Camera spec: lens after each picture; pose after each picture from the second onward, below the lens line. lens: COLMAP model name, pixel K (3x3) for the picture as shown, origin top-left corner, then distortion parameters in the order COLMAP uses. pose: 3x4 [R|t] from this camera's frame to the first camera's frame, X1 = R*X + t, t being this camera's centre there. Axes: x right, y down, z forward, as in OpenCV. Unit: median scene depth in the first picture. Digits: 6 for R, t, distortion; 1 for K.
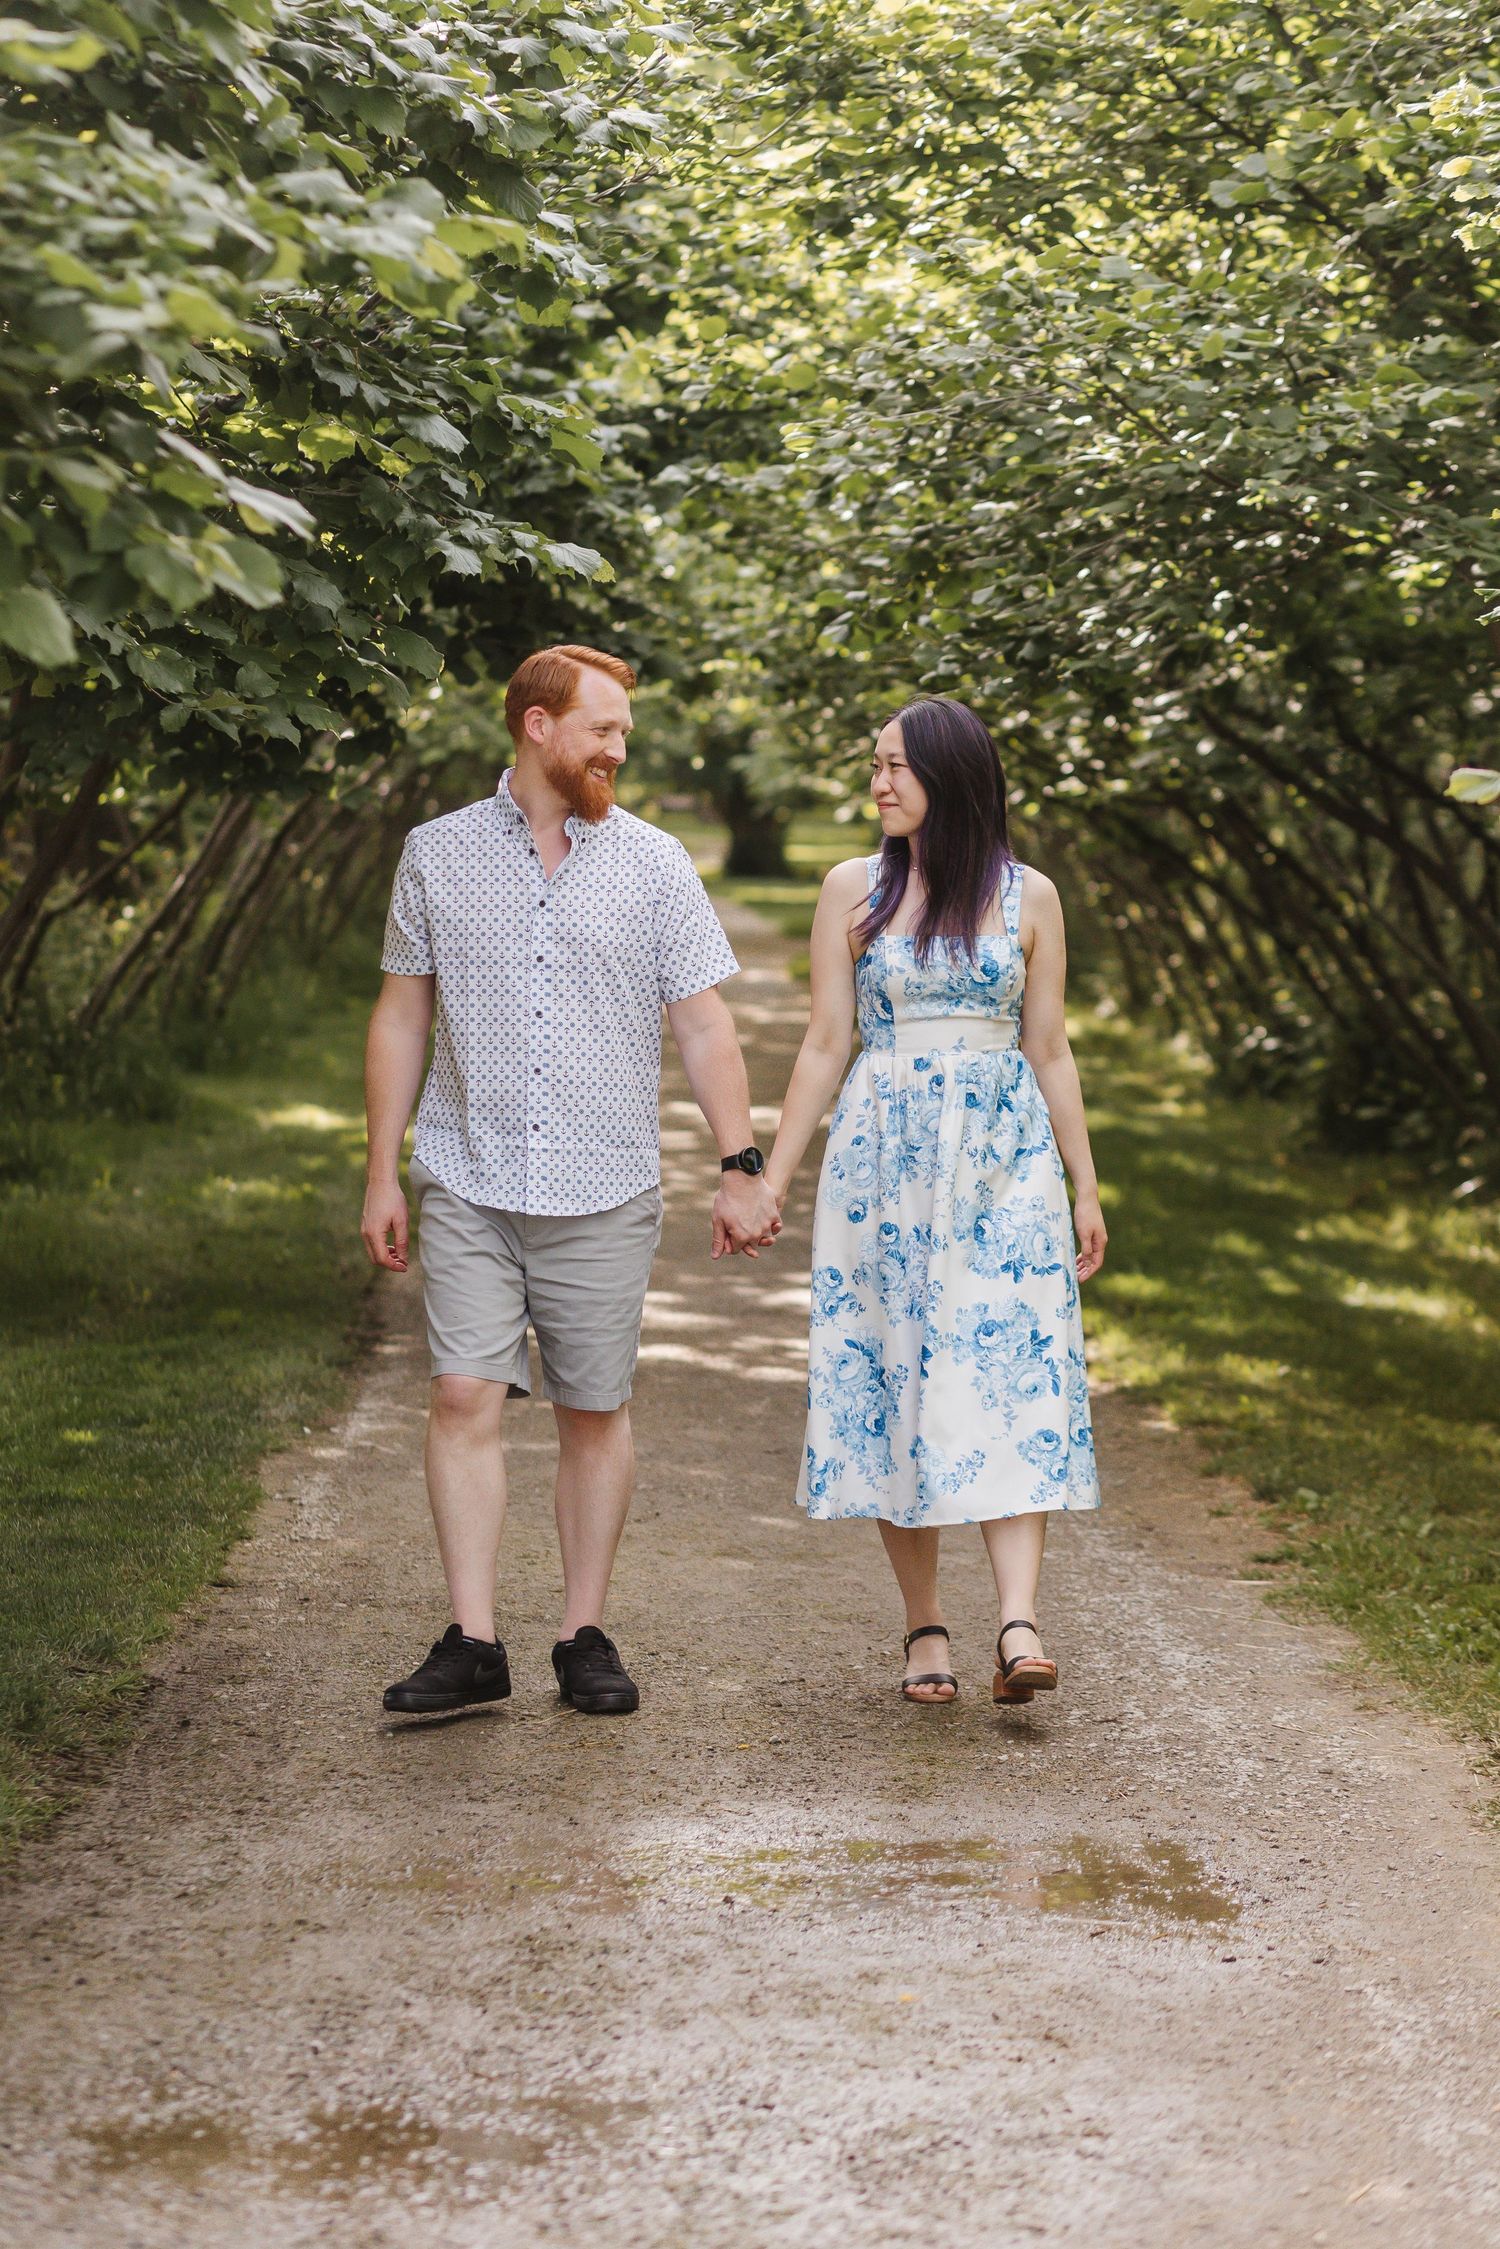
lens RADIAL K [[5422.8, 0, 750.0], [0, 5422.8, 1124.5], [0, 0, 1]] dist [-0.444827, 0.153680]
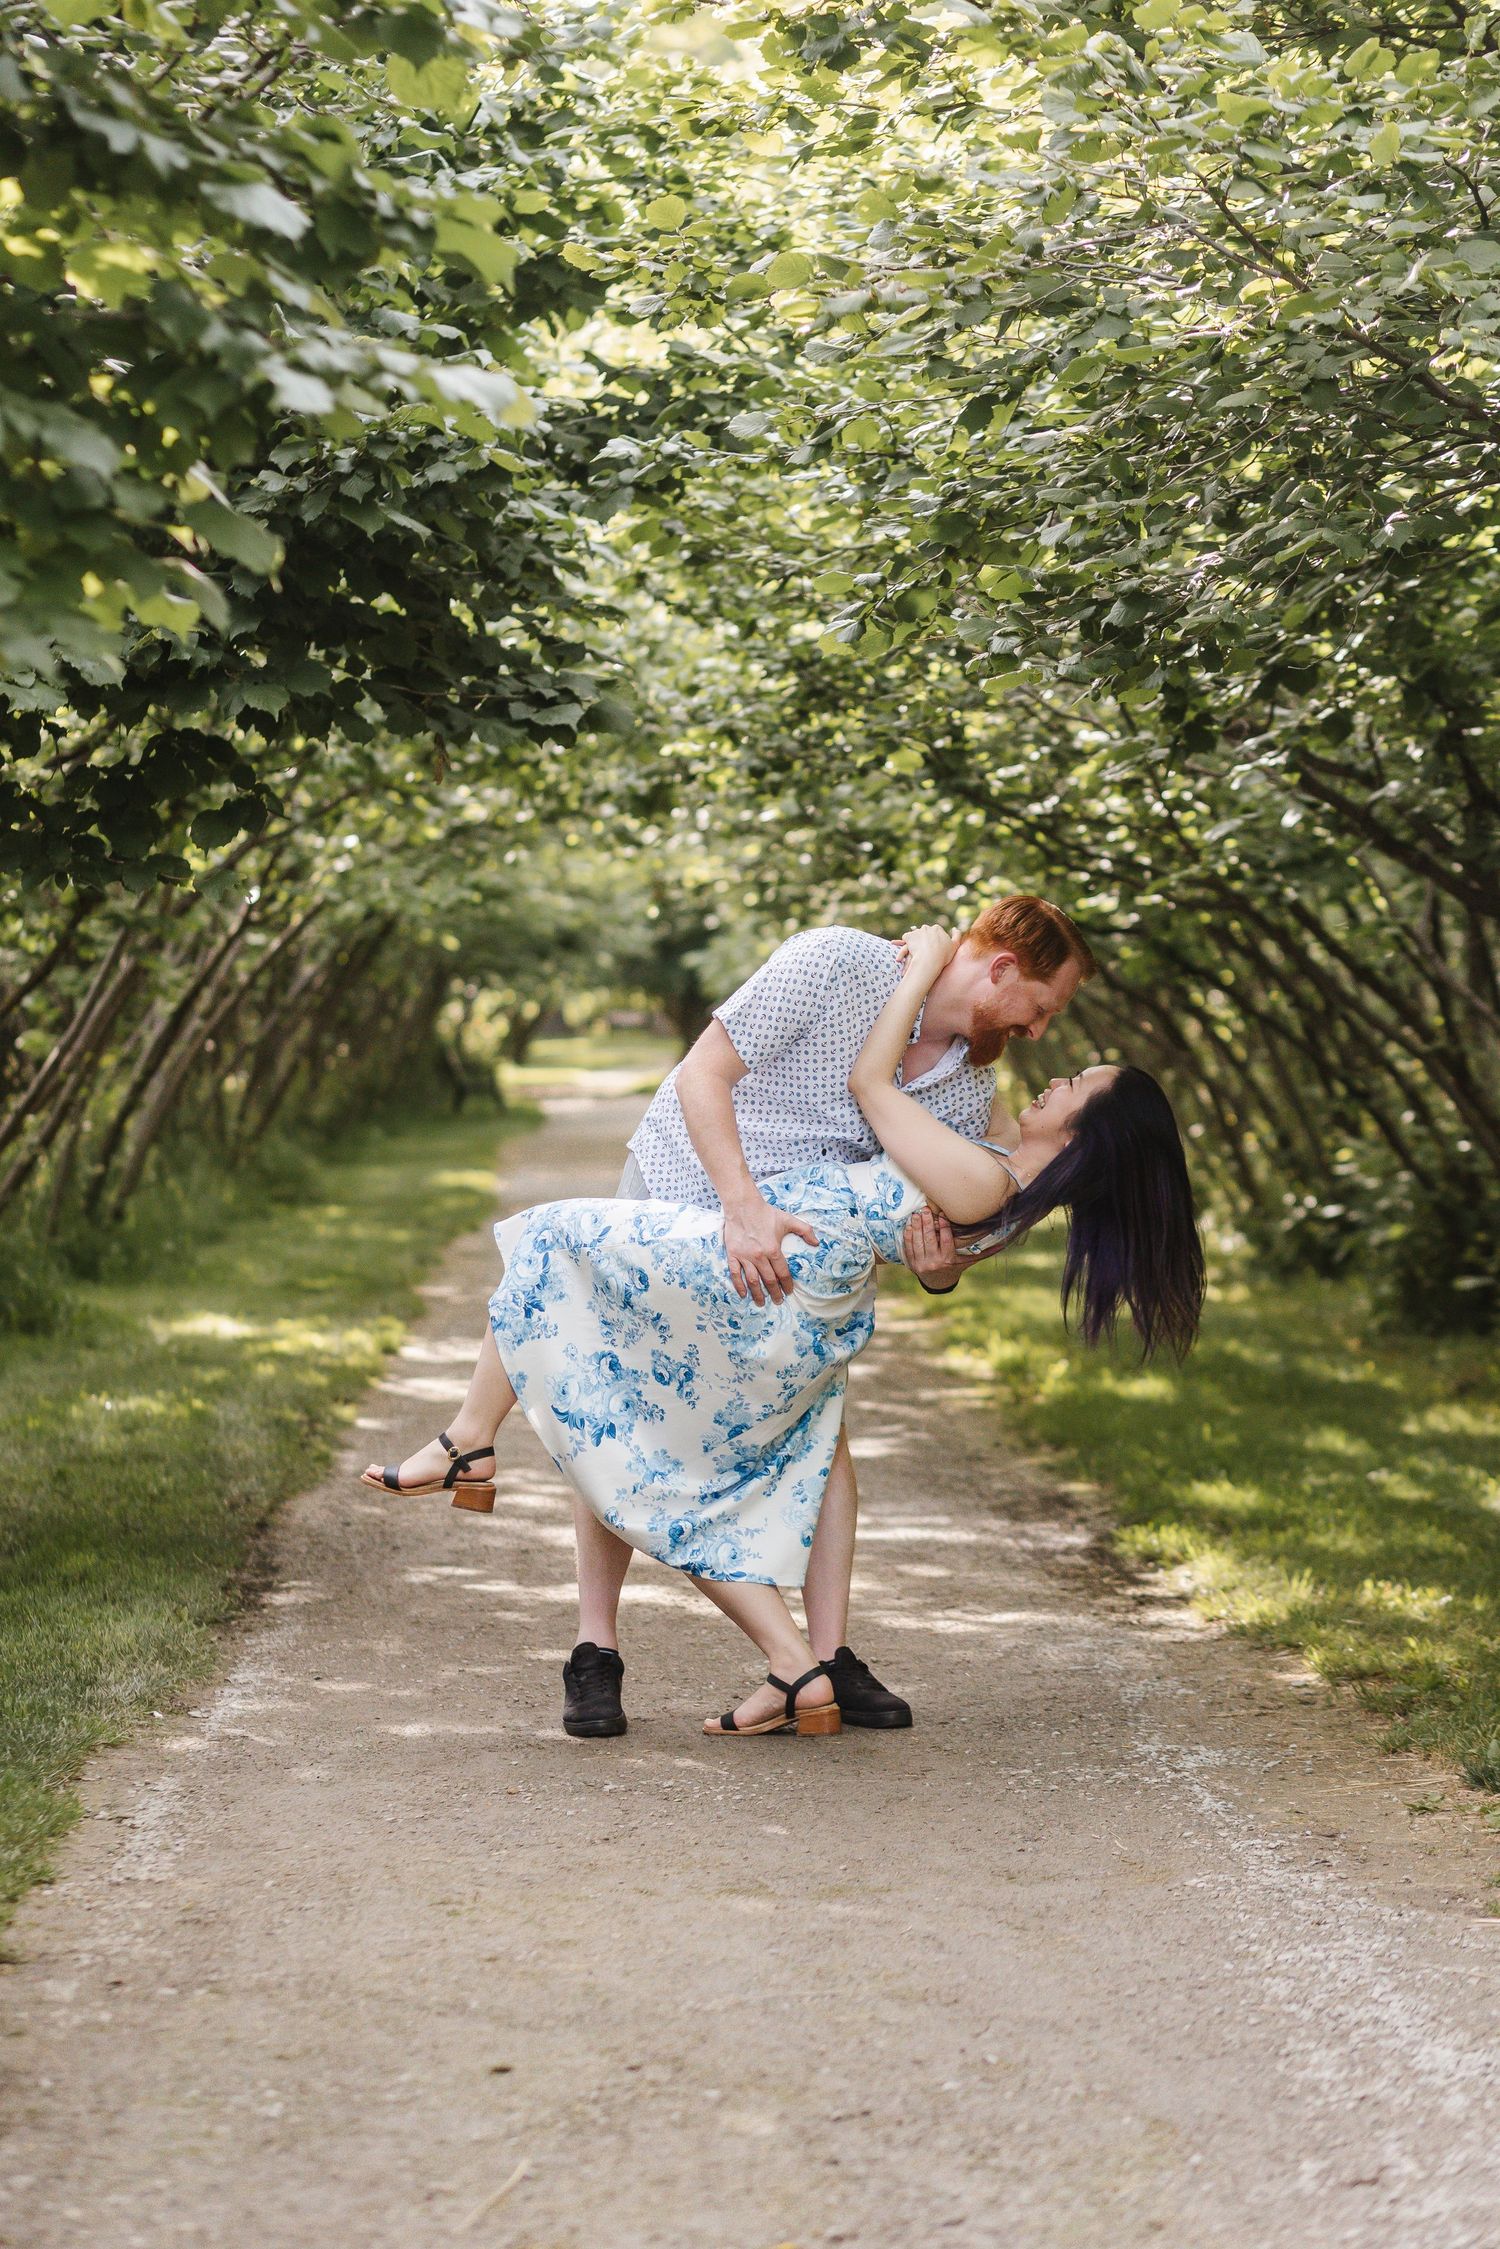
lens RADIAL K [[5525.0, 0, 746.4], [0, 5525.0, 1027.6], [0, 0, 1]] dist [-0.070645, 0.263170]
pose [[0.999686, -0.023676, 0.008168, -0.004791], [0.024108, 0.998041, -0.057726, 0.007910], [-0.006785, 0.057905, 0.998299, 0.232147]]
